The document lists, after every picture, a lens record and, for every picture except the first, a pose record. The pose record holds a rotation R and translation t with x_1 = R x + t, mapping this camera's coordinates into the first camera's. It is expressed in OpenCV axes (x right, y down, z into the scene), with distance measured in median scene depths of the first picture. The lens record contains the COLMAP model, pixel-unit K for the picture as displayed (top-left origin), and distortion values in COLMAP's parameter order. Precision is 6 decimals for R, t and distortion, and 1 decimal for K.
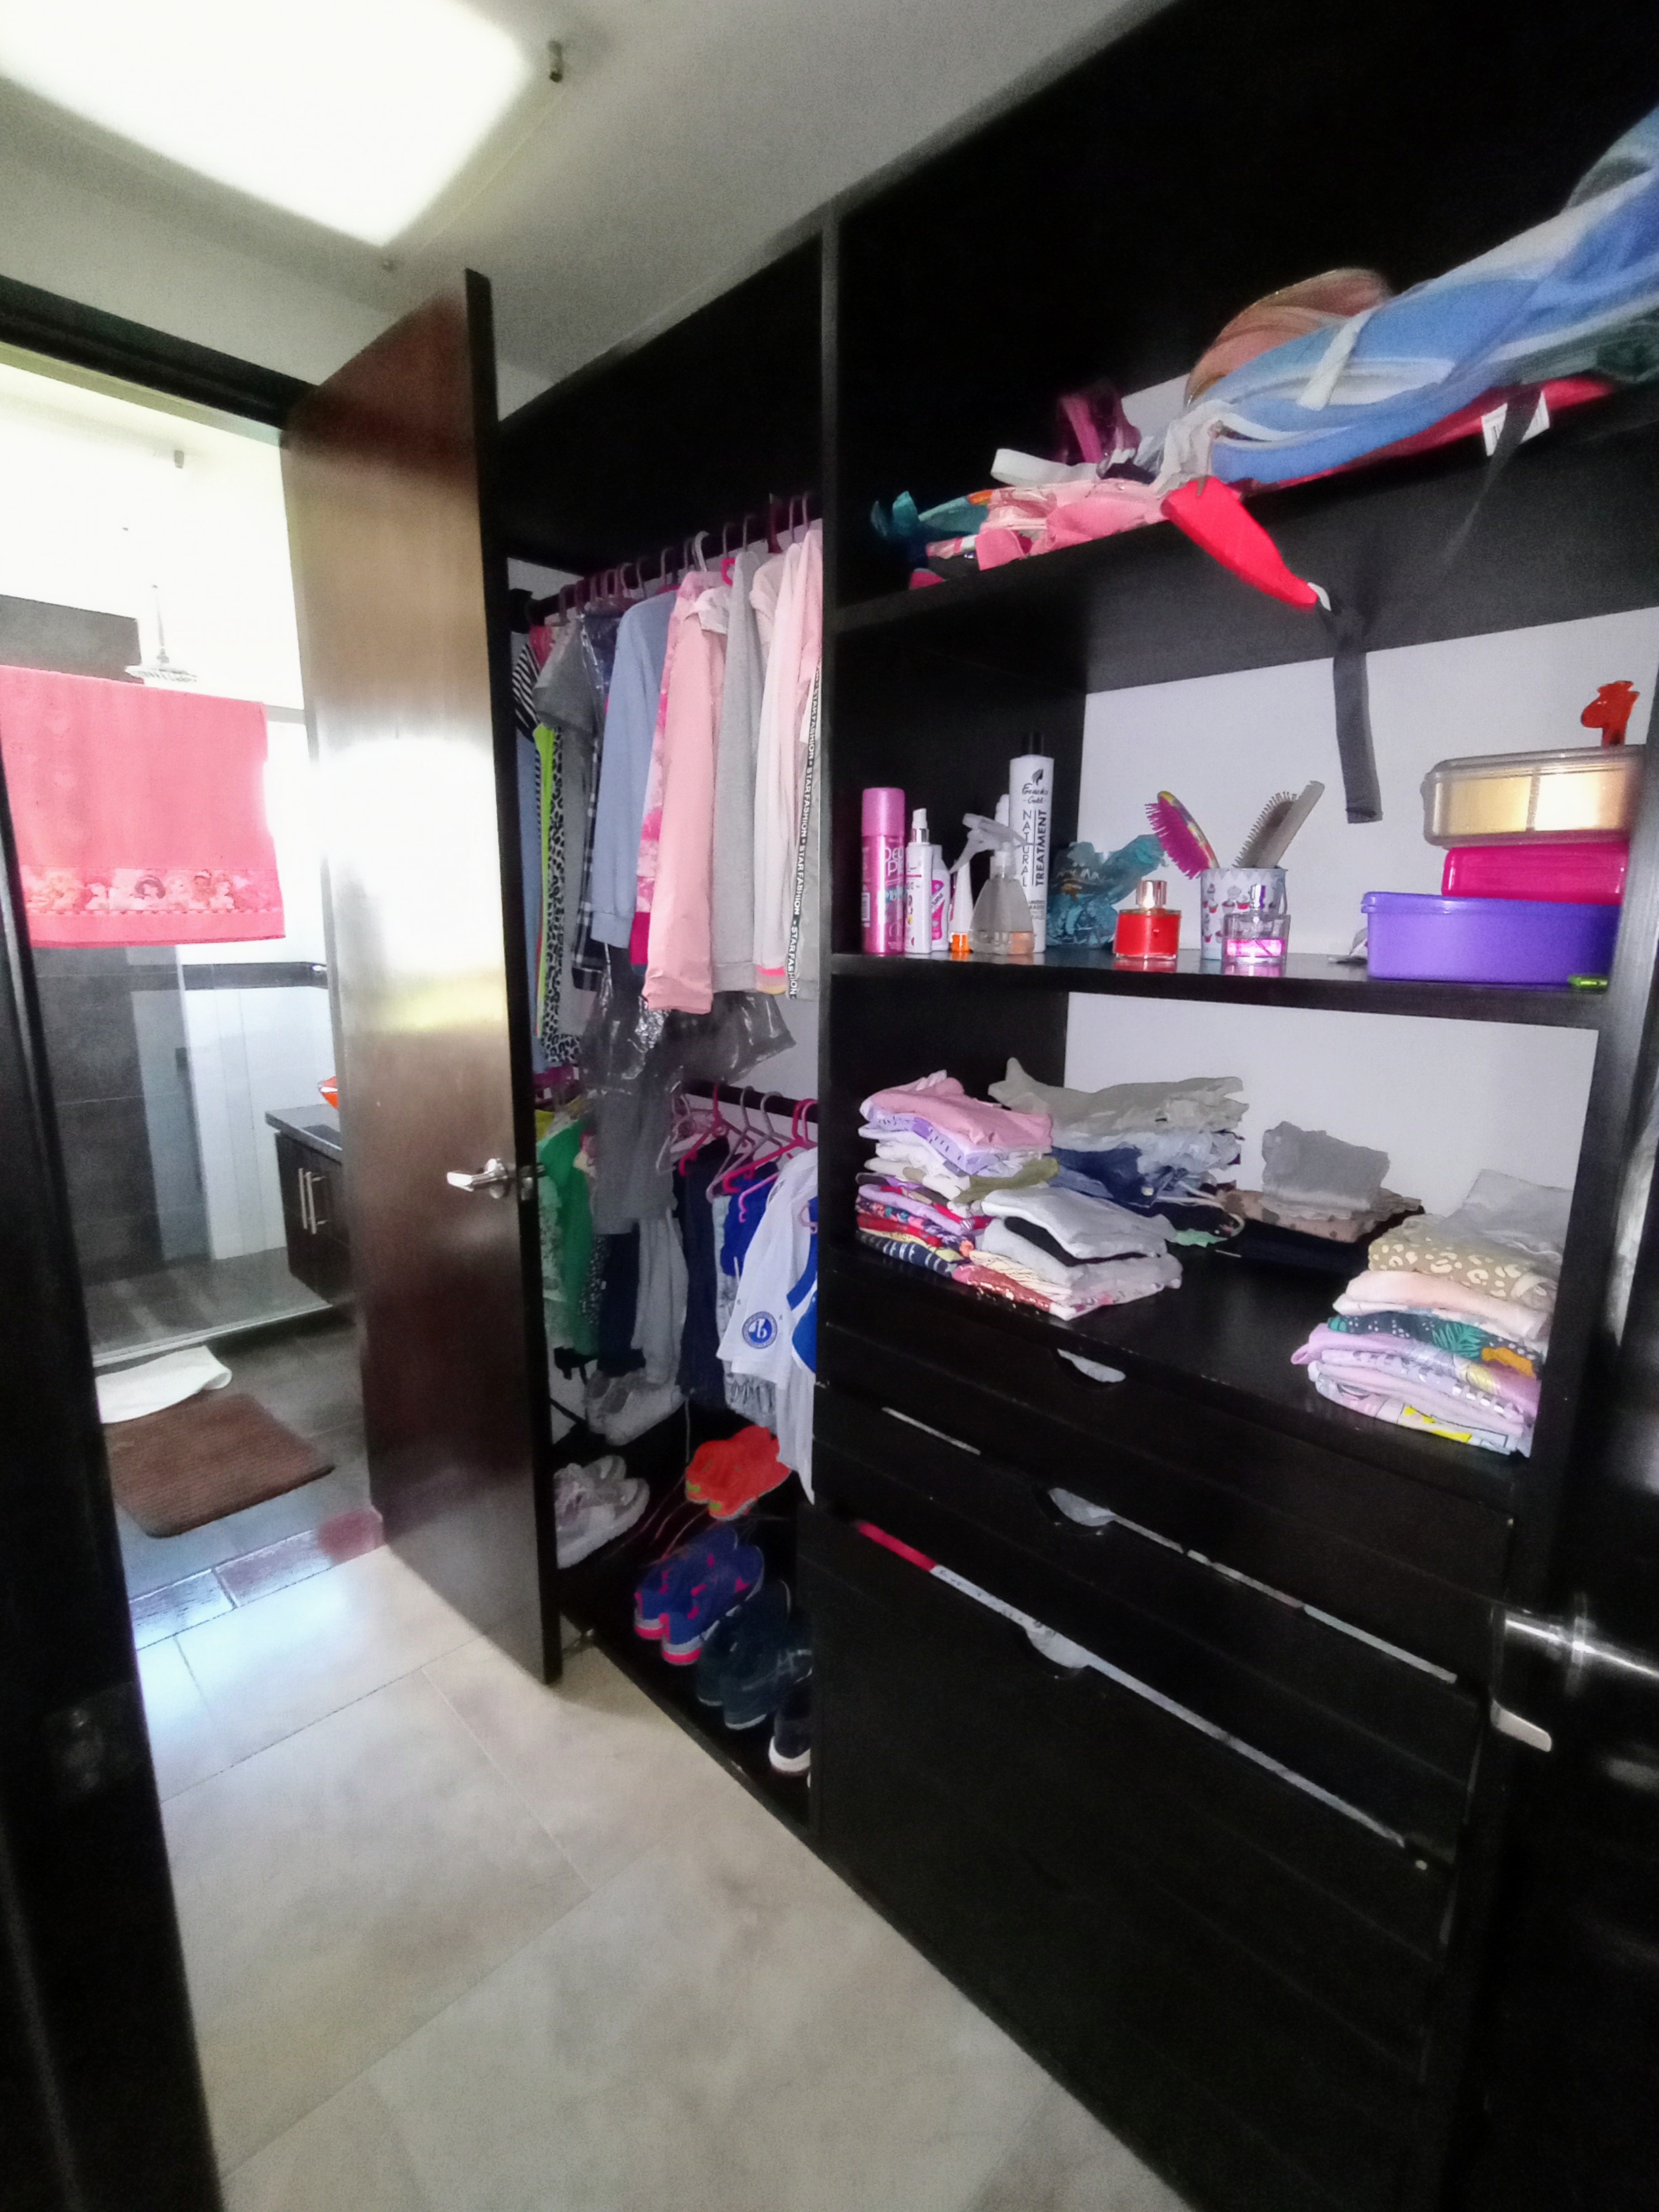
lens RADIAL K [[994.1, 0, 843.2], [0, 994.1, 1099.8], [0, 0, 1]] dist [0.004506, 0.000630]
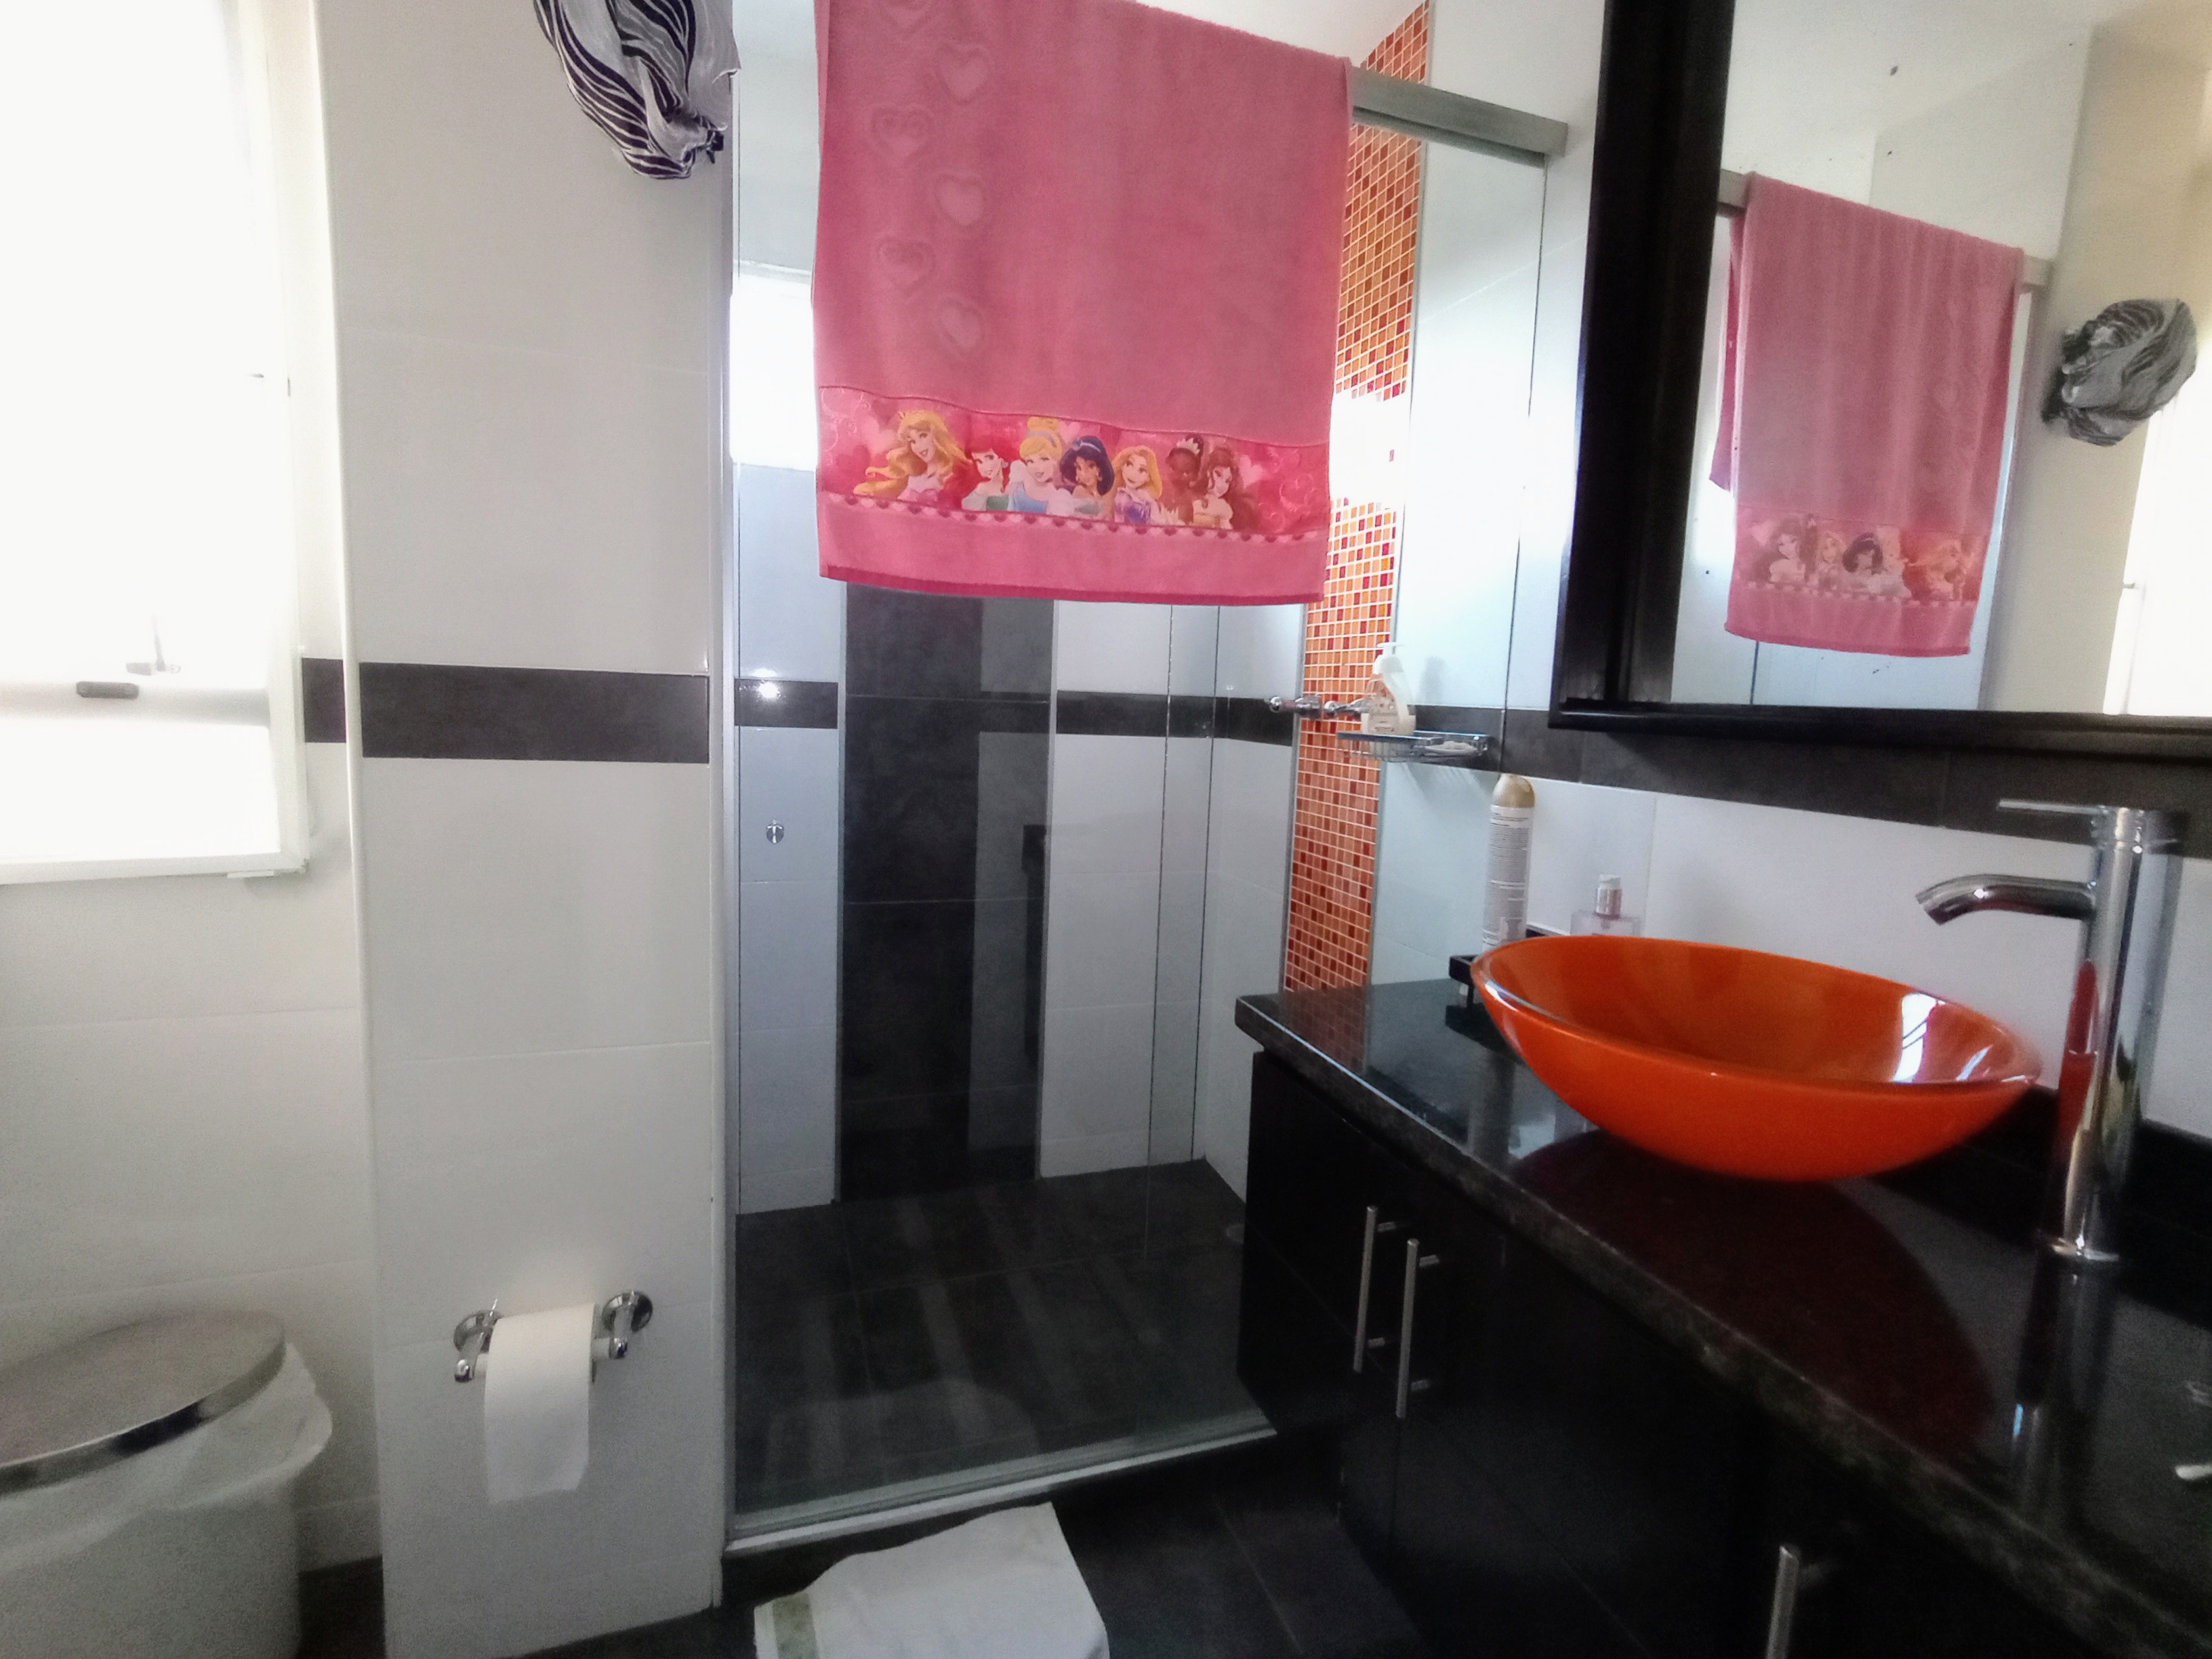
lens RADIAL K [[994.1, 0, 1102.5], [0, 994.1, 800.3], [0, 0, 1]] dist [0.004506, 0.000630]
pose [[0.897384, 0.067403, -0.436073, -0.474112], [-0.111708, 0.990774, -0.076739, -0.035220], [0.426877, 0.117577, 0.896633, 0.610253]]
